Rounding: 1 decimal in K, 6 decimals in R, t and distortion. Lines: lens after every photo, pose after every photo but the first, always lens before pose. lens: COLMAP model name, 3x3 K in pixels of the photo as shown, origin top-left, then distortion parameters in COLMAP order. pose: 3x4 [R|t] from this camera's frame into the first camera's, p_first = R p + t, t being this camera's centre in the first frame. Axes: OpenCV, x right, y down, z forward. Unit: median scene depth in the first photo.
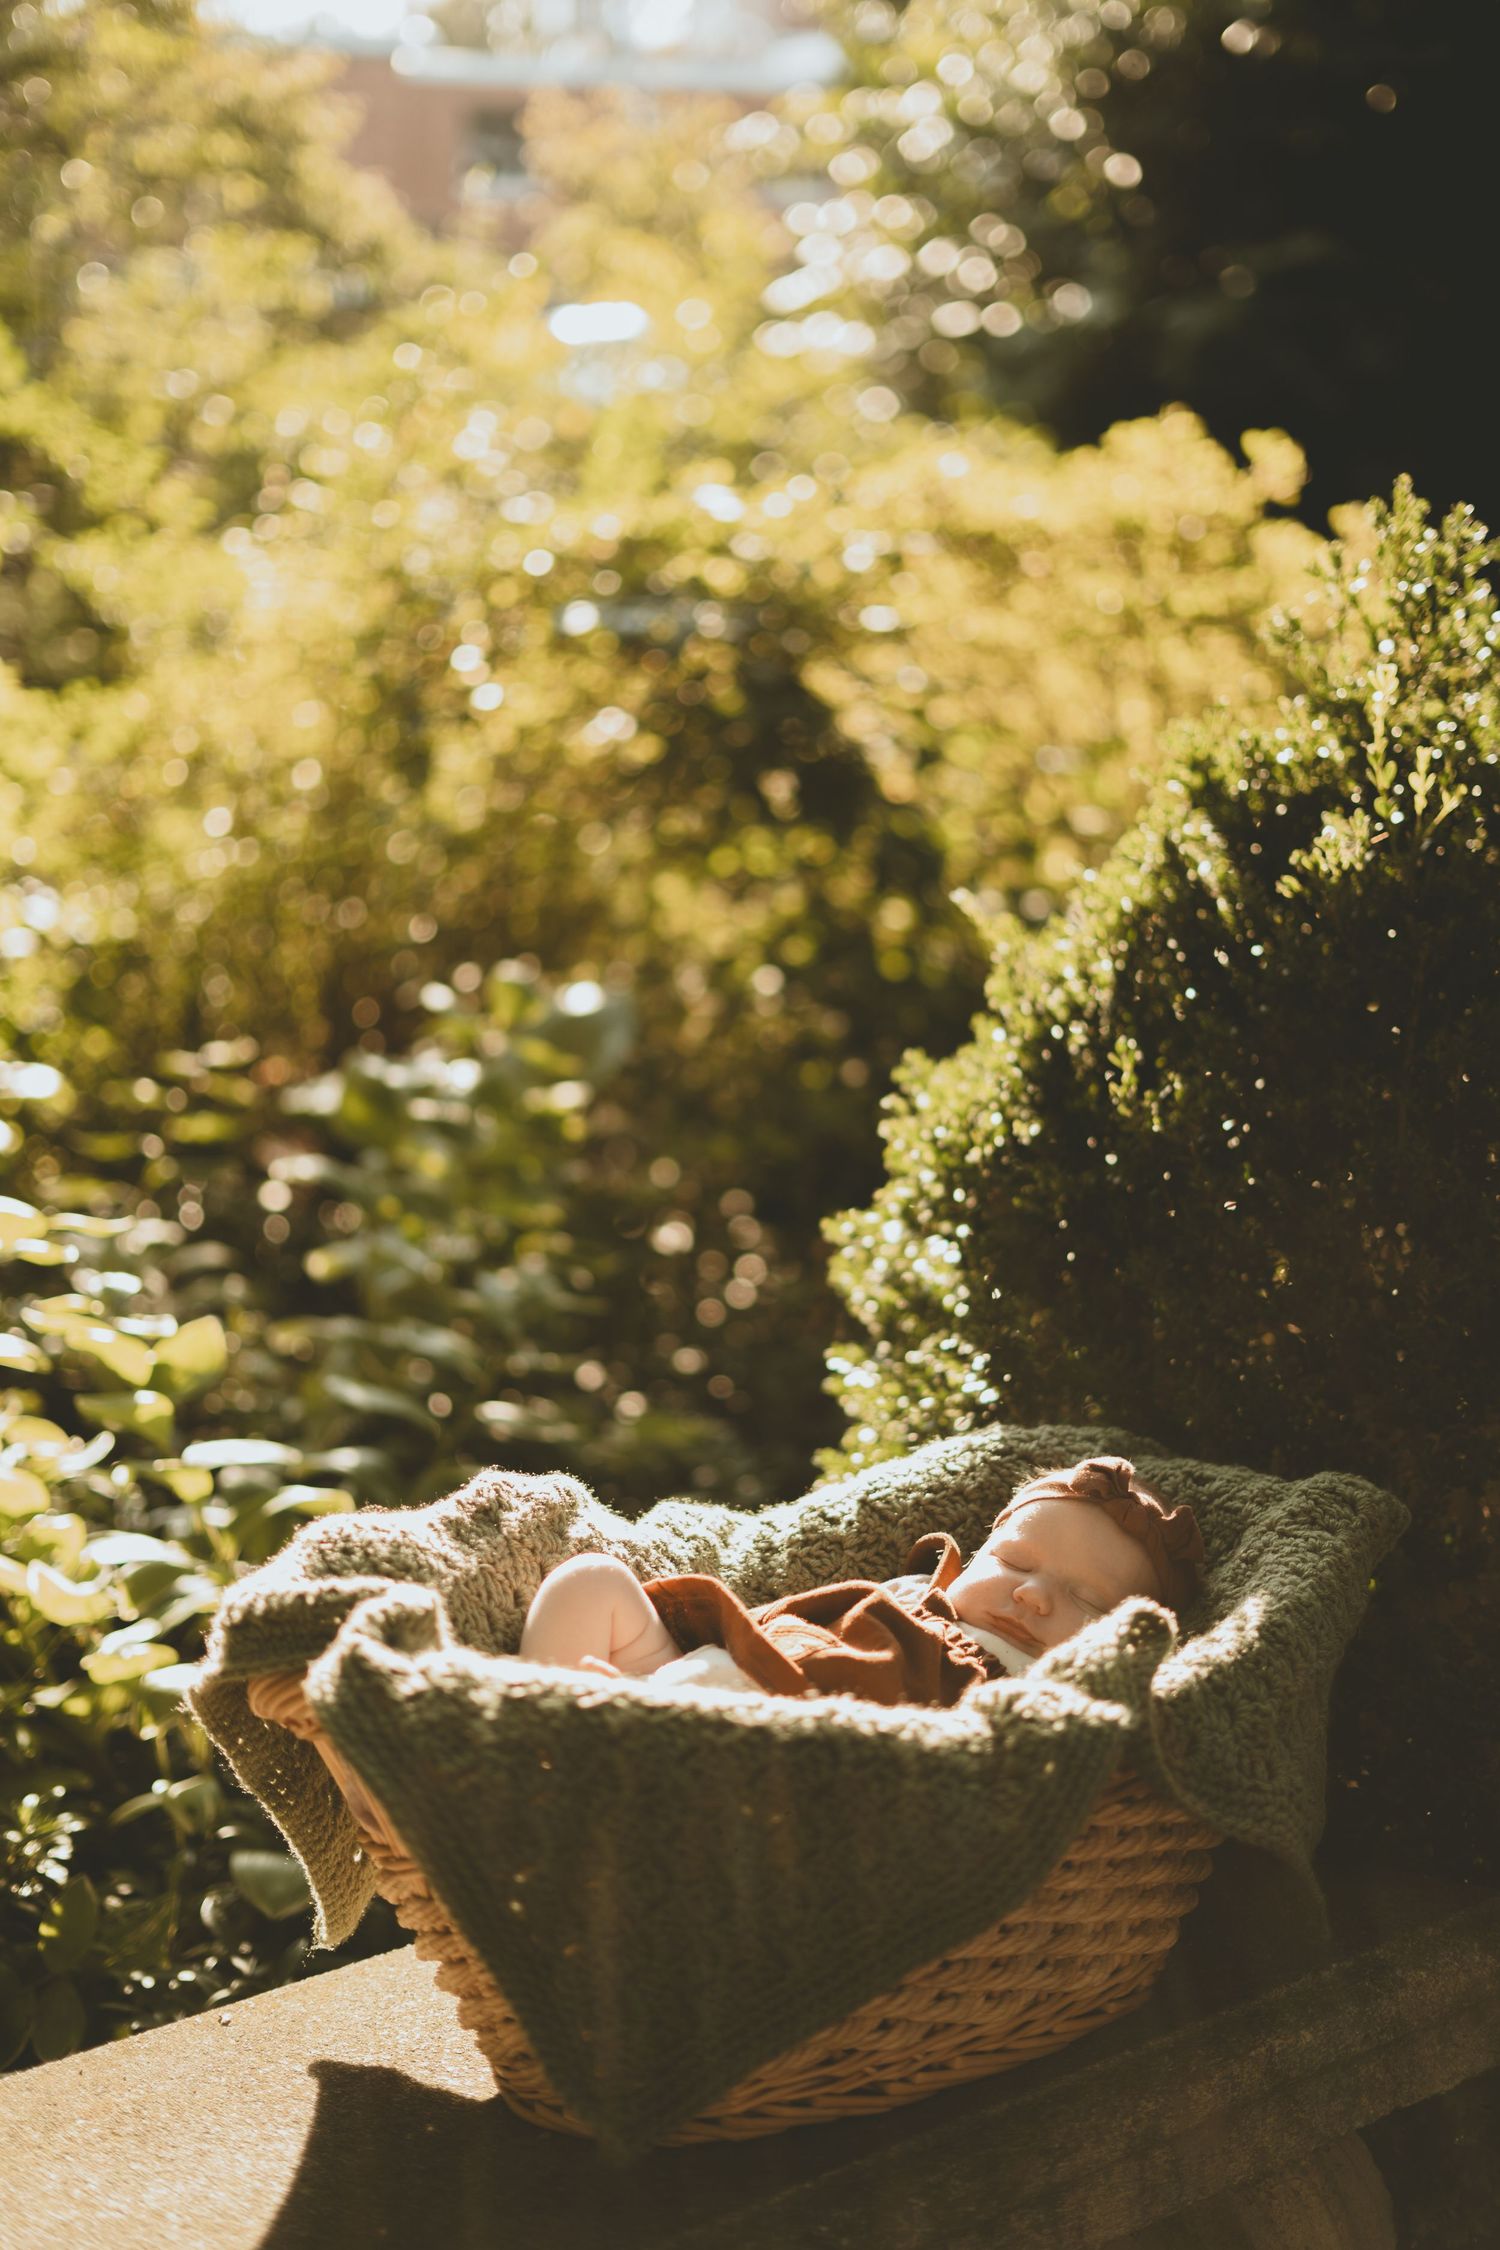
lens RADIAL K [[3521.3, 0, 750.0], [0, 3521.3, 1125.0], [0, 0, 1]] dist [-0.027937, -0.134225]
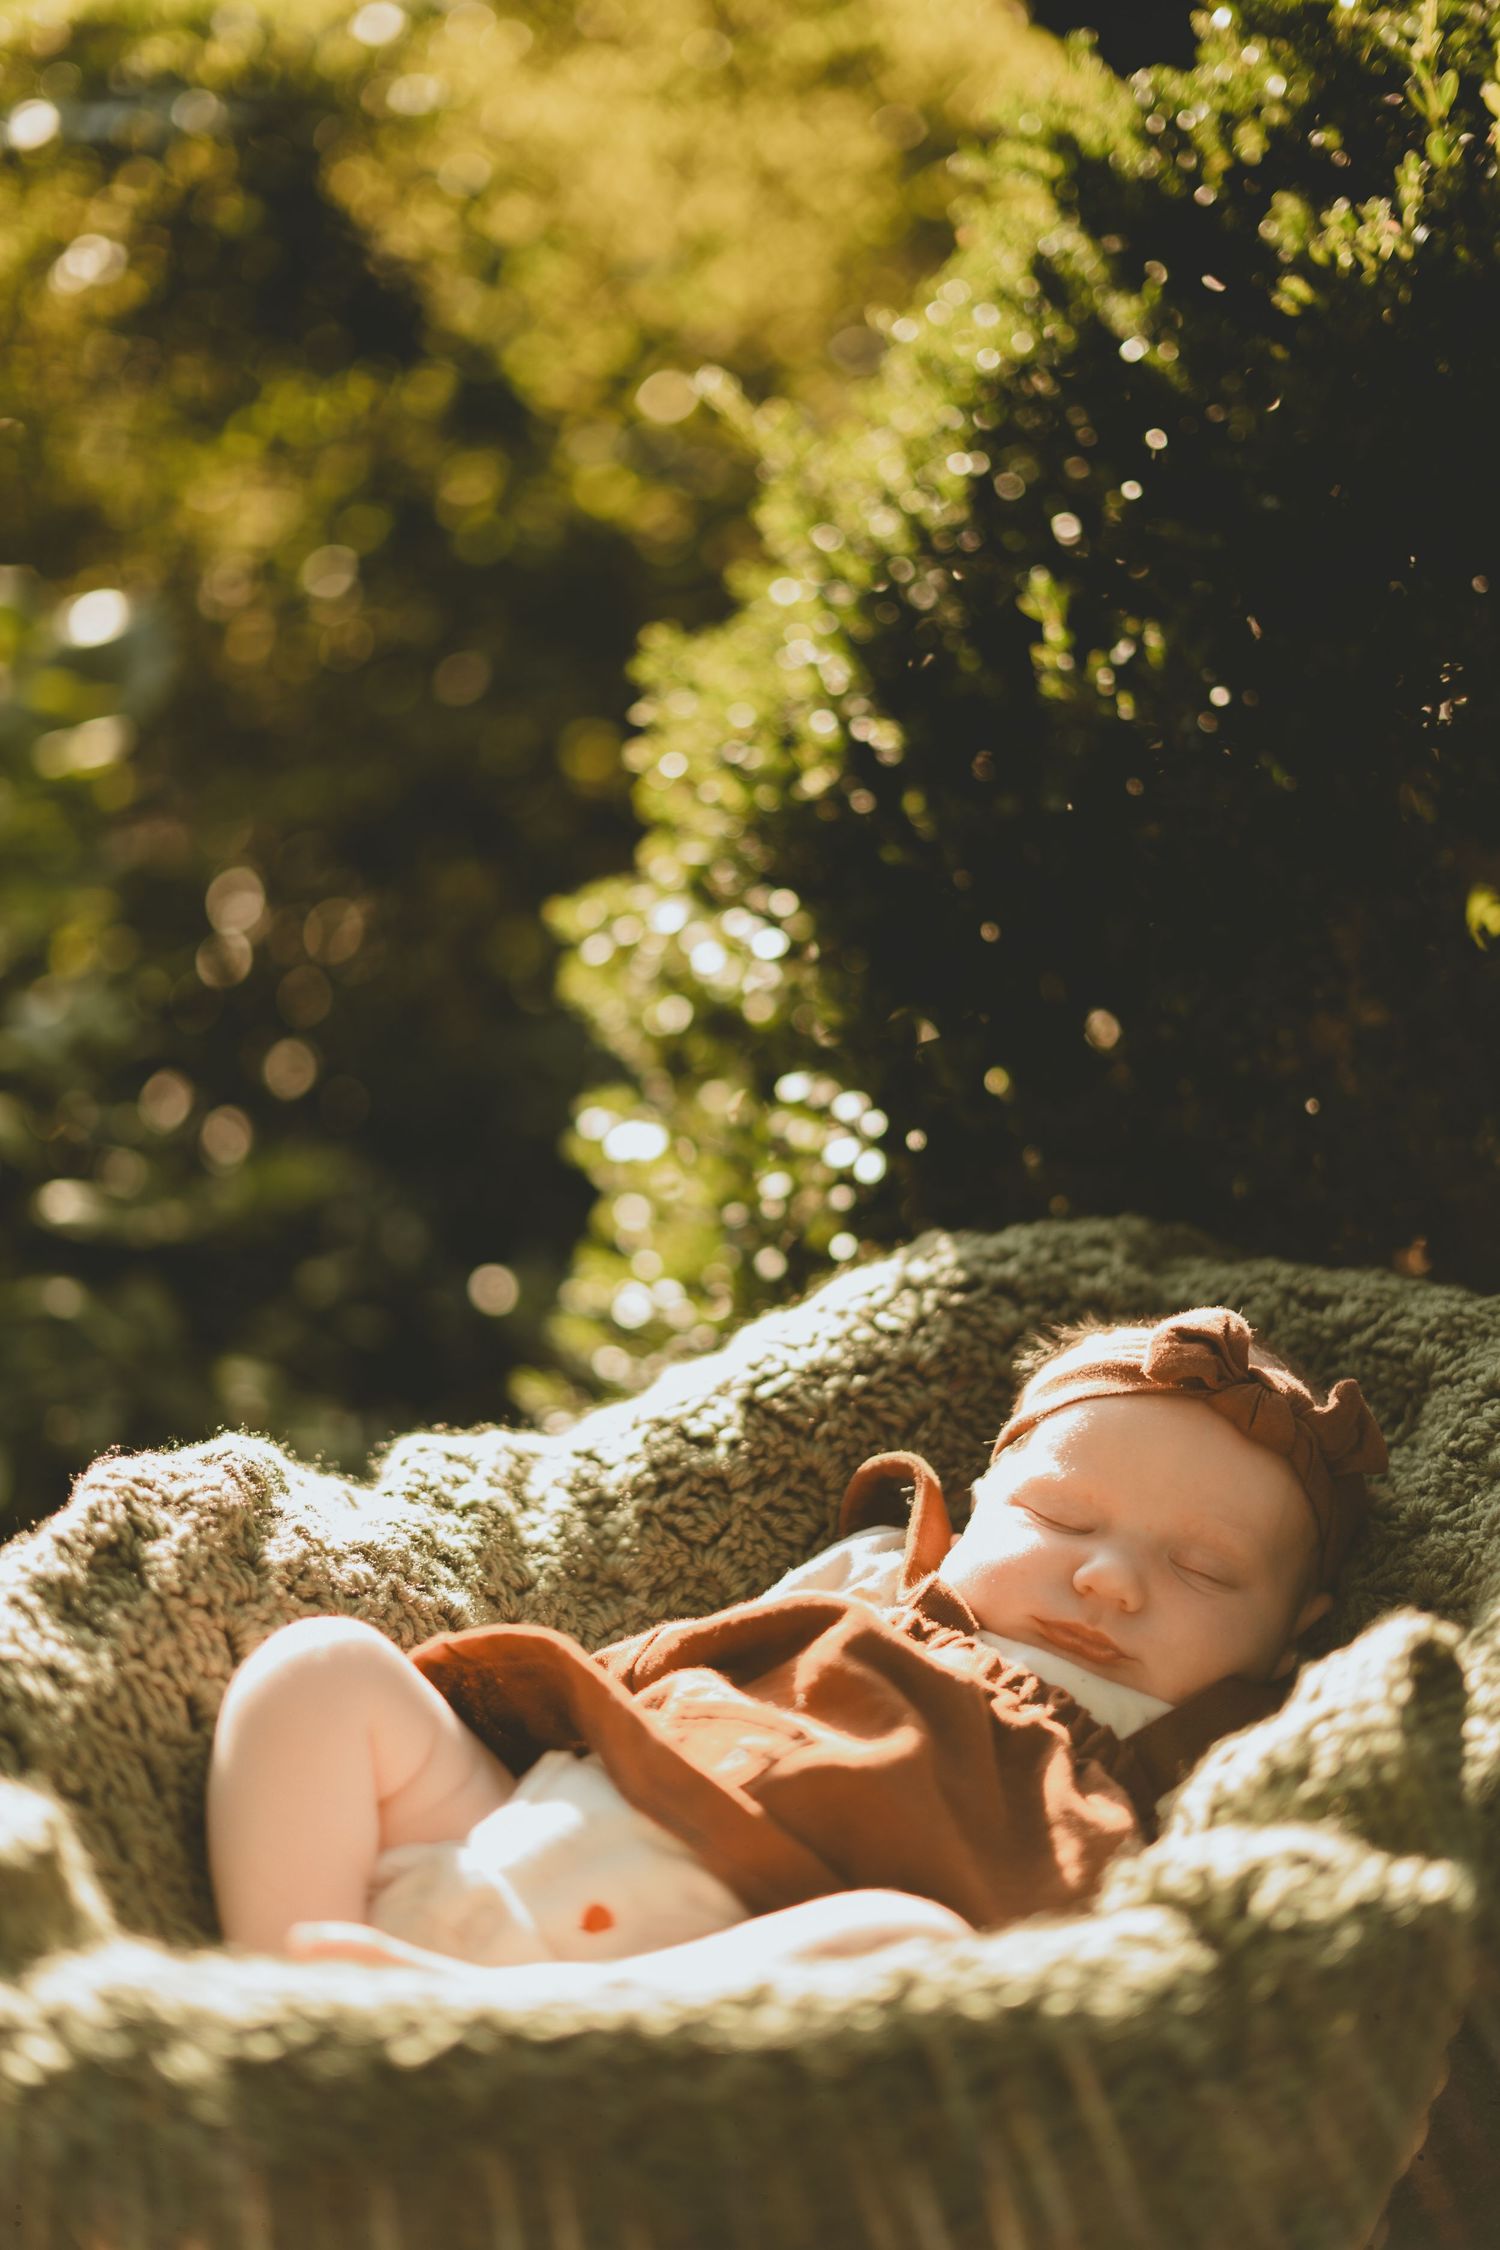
lens RADIAL K [[3521.3, 0, 750.0], [0, 3521.3, 1125.0], [0, 0, 1]] dist [-0.027937, -0.134225]
pose [[0.984964, -0.114845, 0.129061, -0.038155], [0.099341, 0.987699, 0.120759, -0.009299], [-0.141342, -0.106122, 0.984256, 0.431617]]
